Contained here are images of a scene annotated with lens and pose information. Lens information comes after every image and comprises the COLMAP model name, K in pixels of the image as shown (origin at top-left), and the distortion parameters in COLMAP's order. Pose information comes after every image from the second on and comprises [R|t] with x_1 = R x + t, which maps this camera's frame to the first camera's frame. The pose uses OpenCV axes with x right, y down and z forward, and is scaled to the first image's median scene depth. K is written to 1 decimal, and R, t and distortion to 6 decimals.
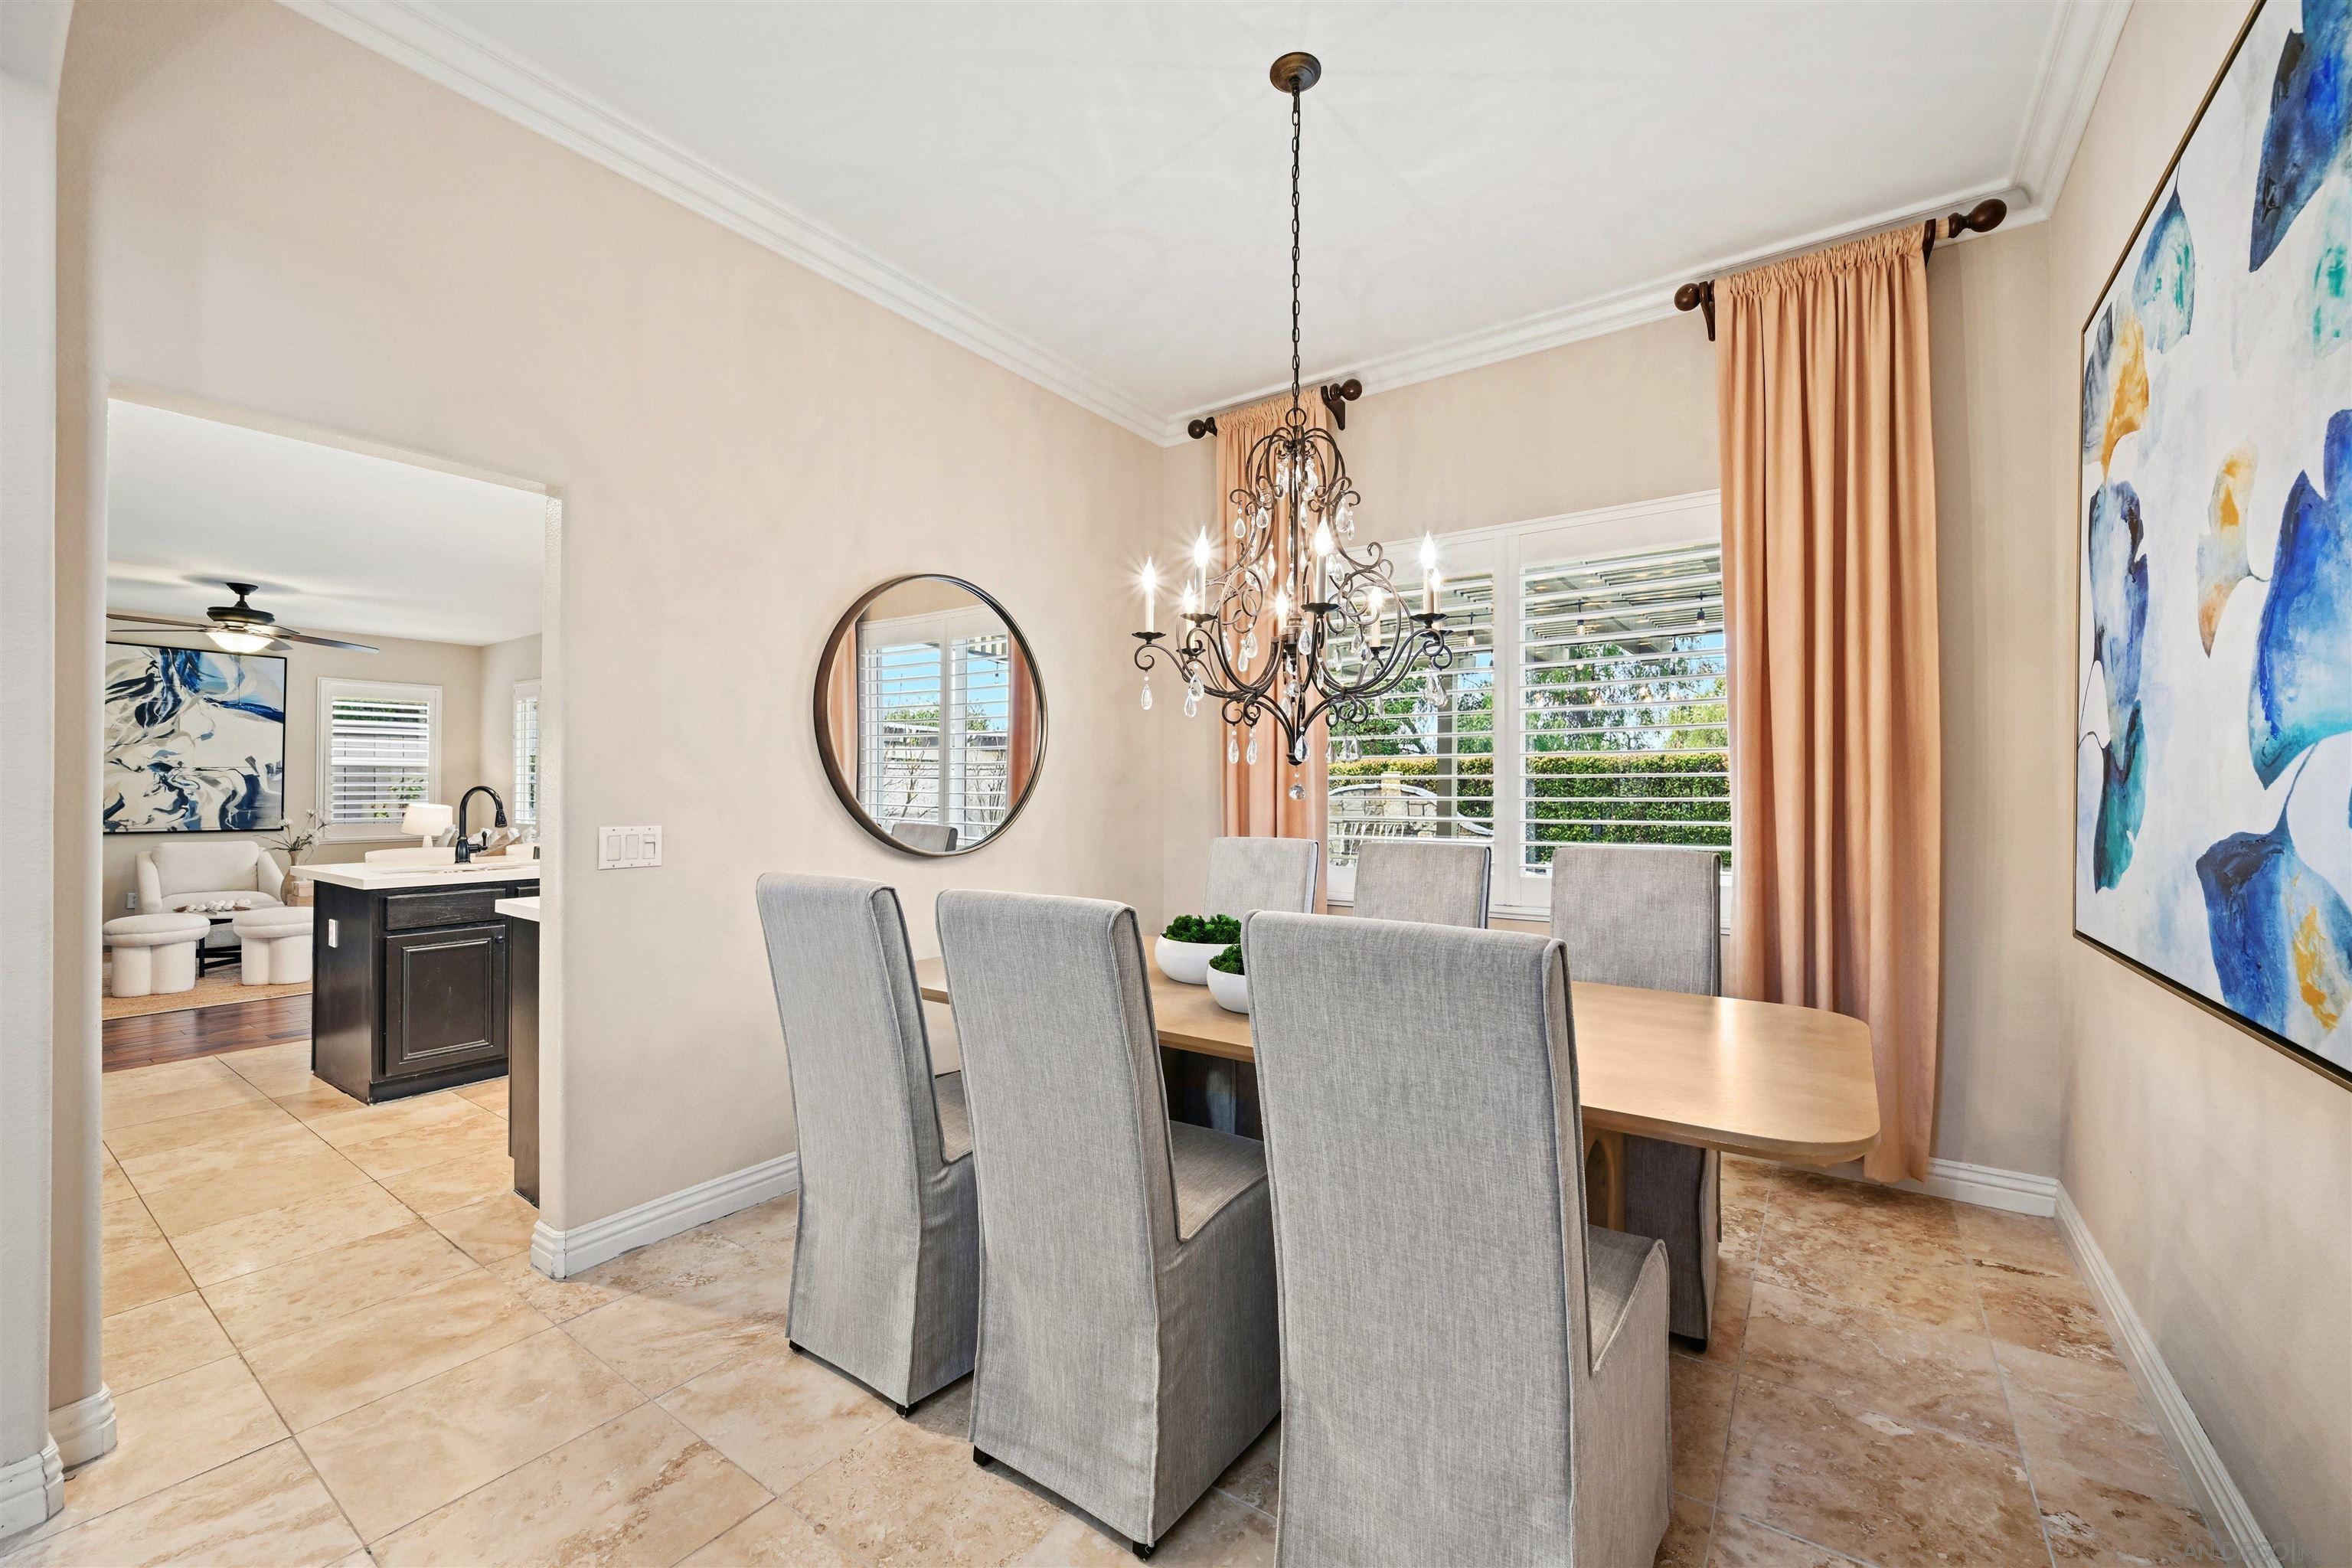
lens RADIAL K [[932.6, 0, 1171.5], [0, 932.6, 777.8], [0, 0, 1]] dist [0.001123, 0.000407]
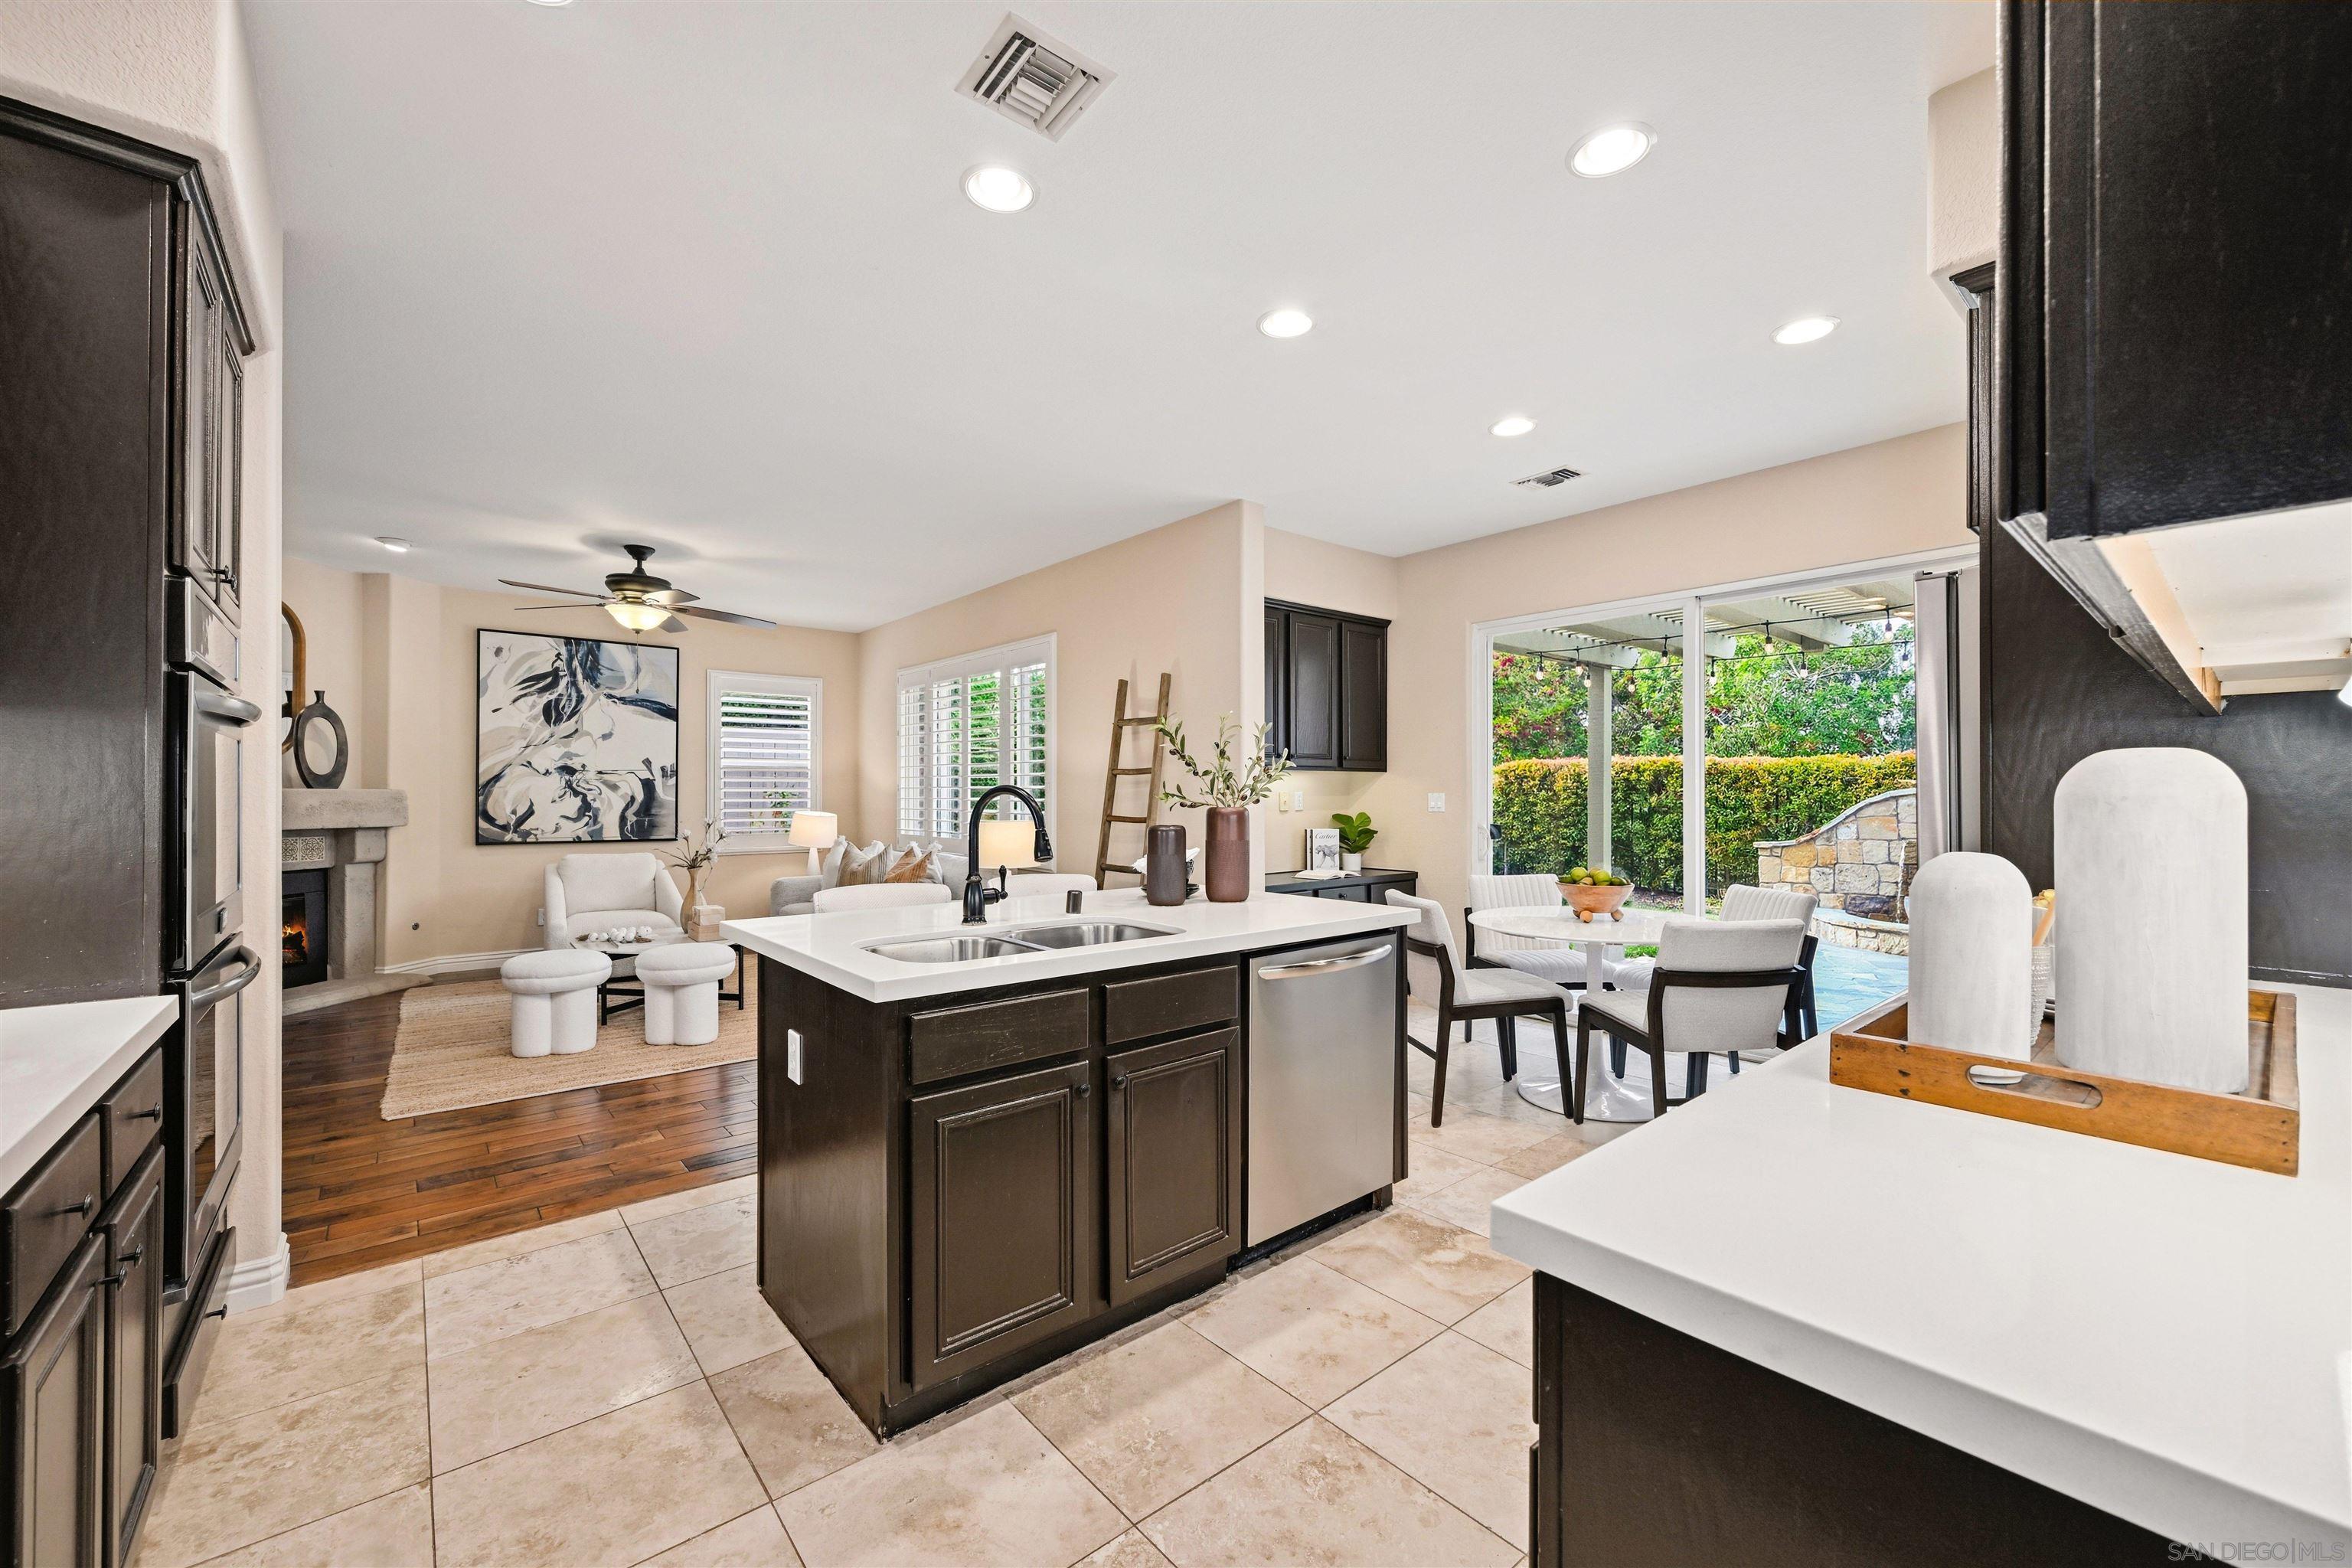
lens RADIAL K [[926.3, 0, 1178.5], [0, 926.3, 793.7], [0, 0, 1]] dist [-0.000316, -0.000264]
pose [[0.968660, -0.001557, -0.248387, -0.282710], [0.004094, 0.999945, 0.009696, 0.005083], [0.248358, -0.010408, 0.968612, 0.276471]]
